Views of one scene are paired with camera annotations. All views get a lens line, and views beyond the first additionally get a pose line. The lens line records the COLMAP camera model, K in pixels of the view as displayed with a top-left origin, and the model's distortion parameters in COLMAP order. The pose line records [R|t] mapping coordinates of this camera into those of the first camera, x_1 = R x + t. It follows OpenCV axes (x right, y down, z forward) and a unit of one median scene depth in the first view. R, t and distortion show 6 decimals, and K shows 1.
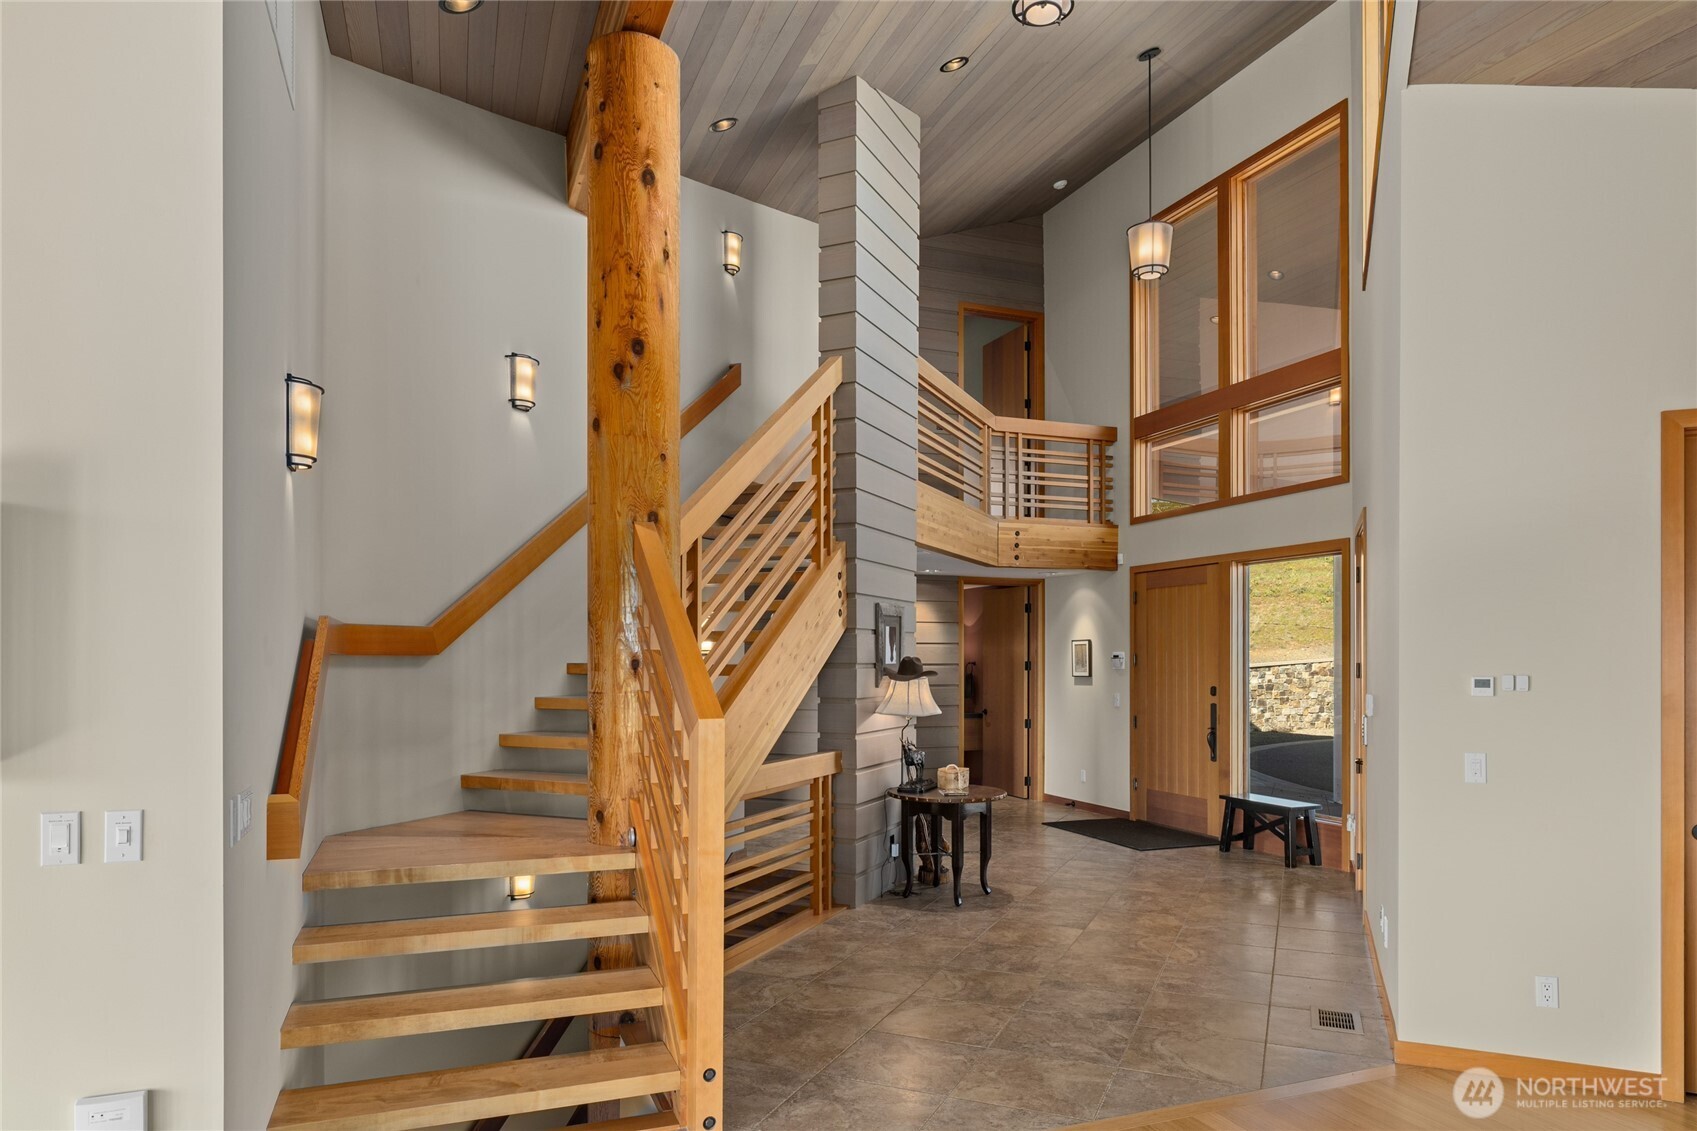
lens RADIAL K [[1036.6, 0, 866.3], [0, 1036.6, 650.0], [0, 0, 1]] dist [-0.008943, -0.000396]
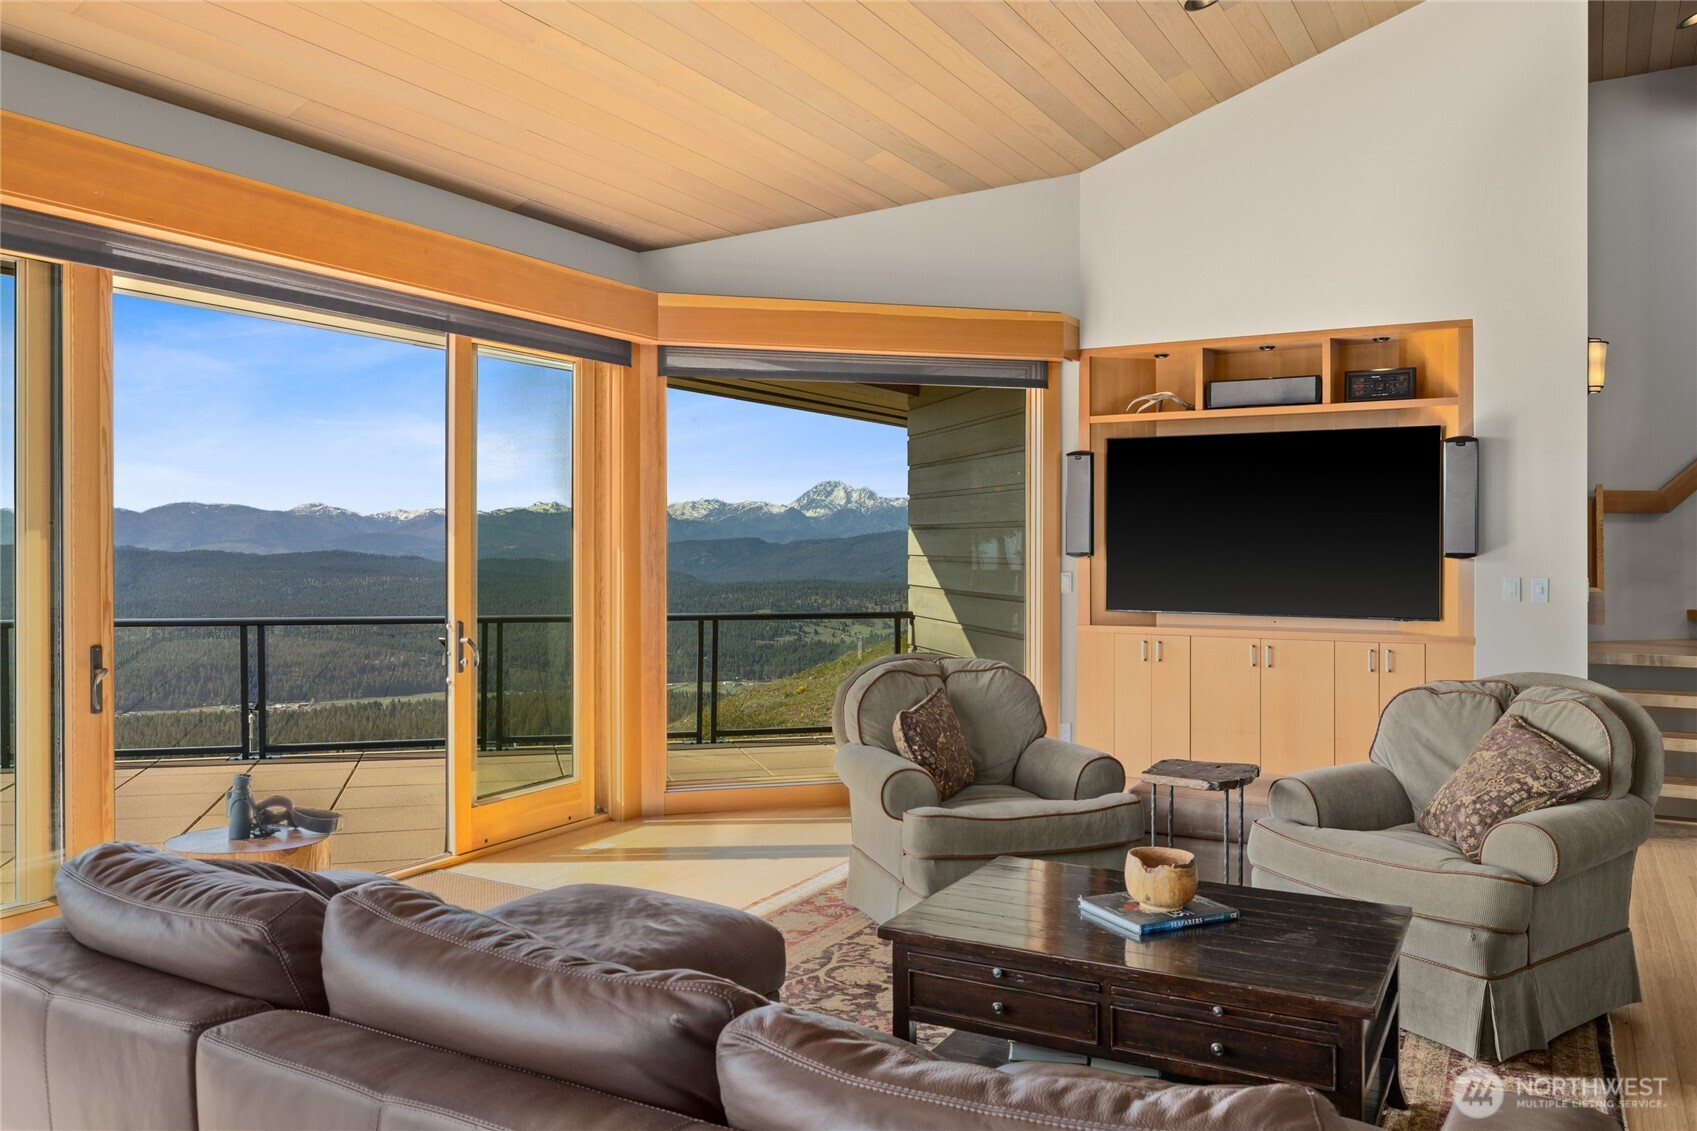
lens RADIAL K [[1274.0, 0, 862.7], [0, 1274.0, 558.5], [0, 0, 1]] dist [-0.008297, 0.003113]
pose [[0.614008, 0.007281, -0.789267, 0.113768], [0.008902, 0.999830, 0.016149, 0.014370], [0.789250, -0.016942, 0.613838, -0.400214]]
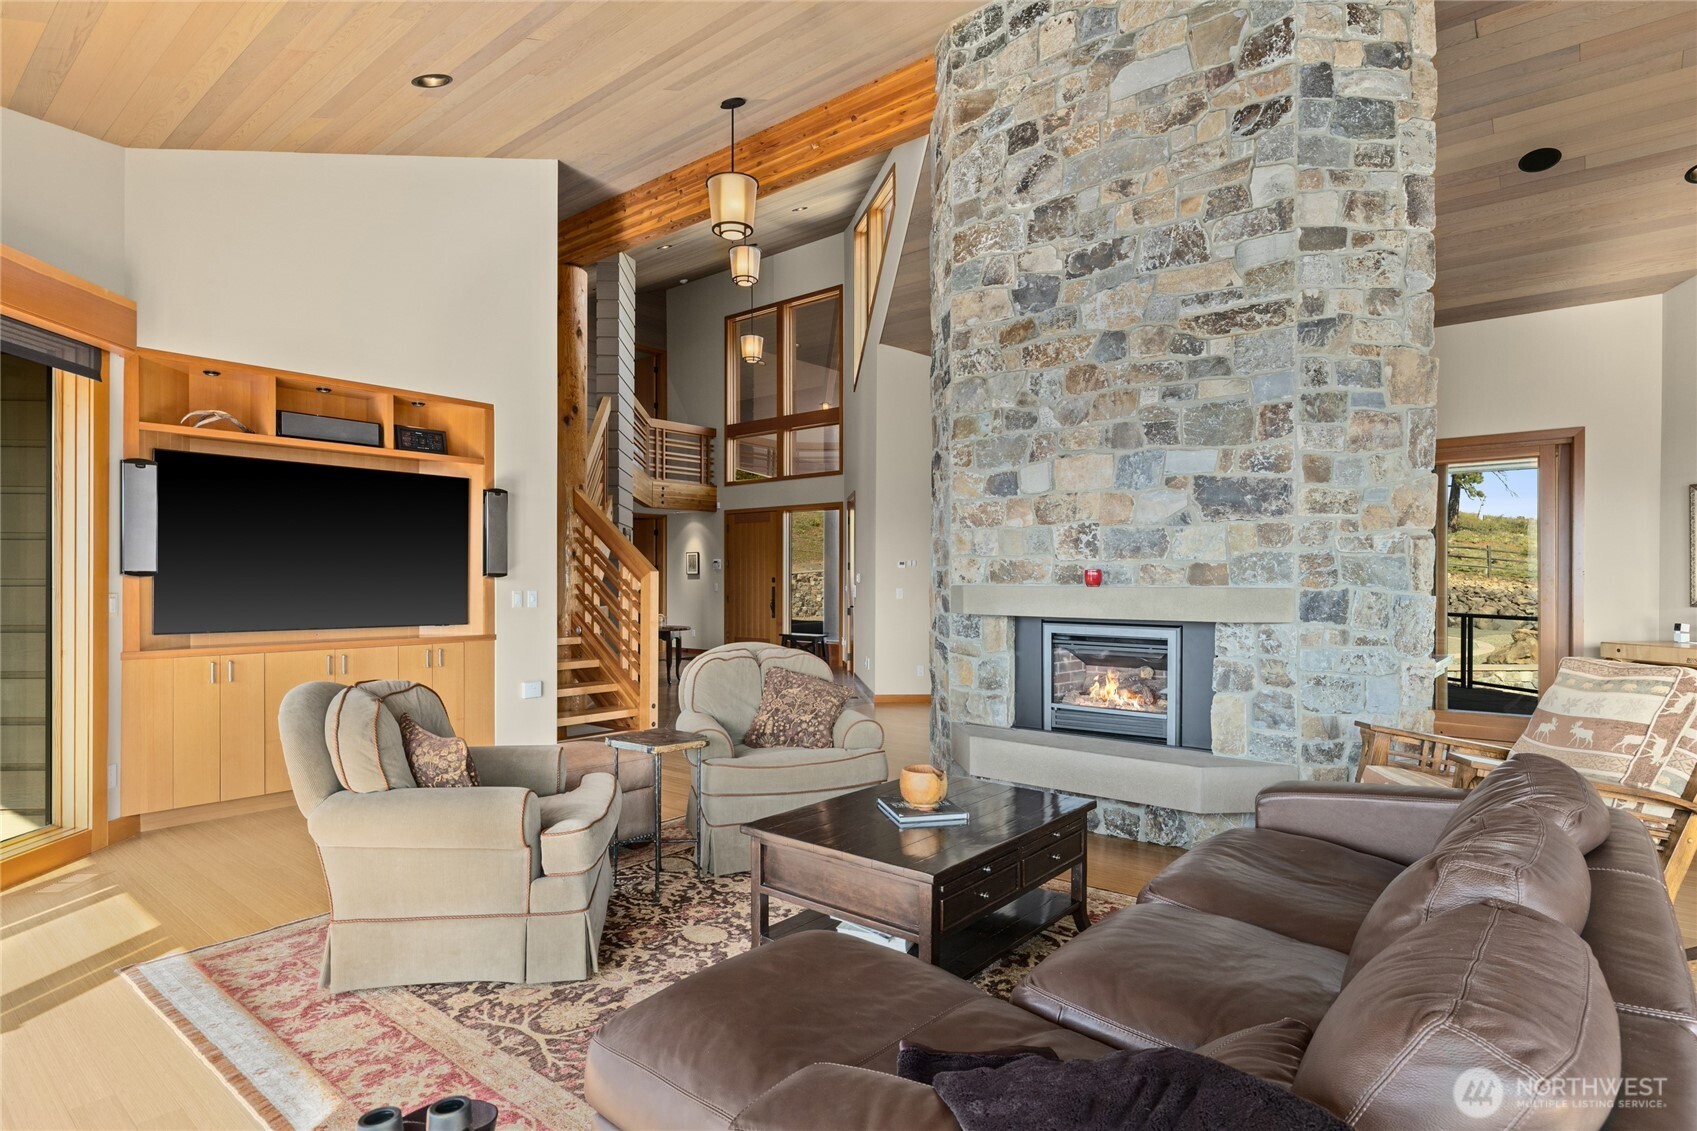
lens RADIAL K [[874.4, 0, 842.0], [0, 874.4, 593.6], [0, 0, 1]] dist [-0.006262, 0.002969]
pose [[0.887267, -0.007946, 0.461188, -0.261734], [-0.004337, 0.999664, 0.025568, 0.021988], [-0.461236, -0.024686, 0.886934, -0.418306]]
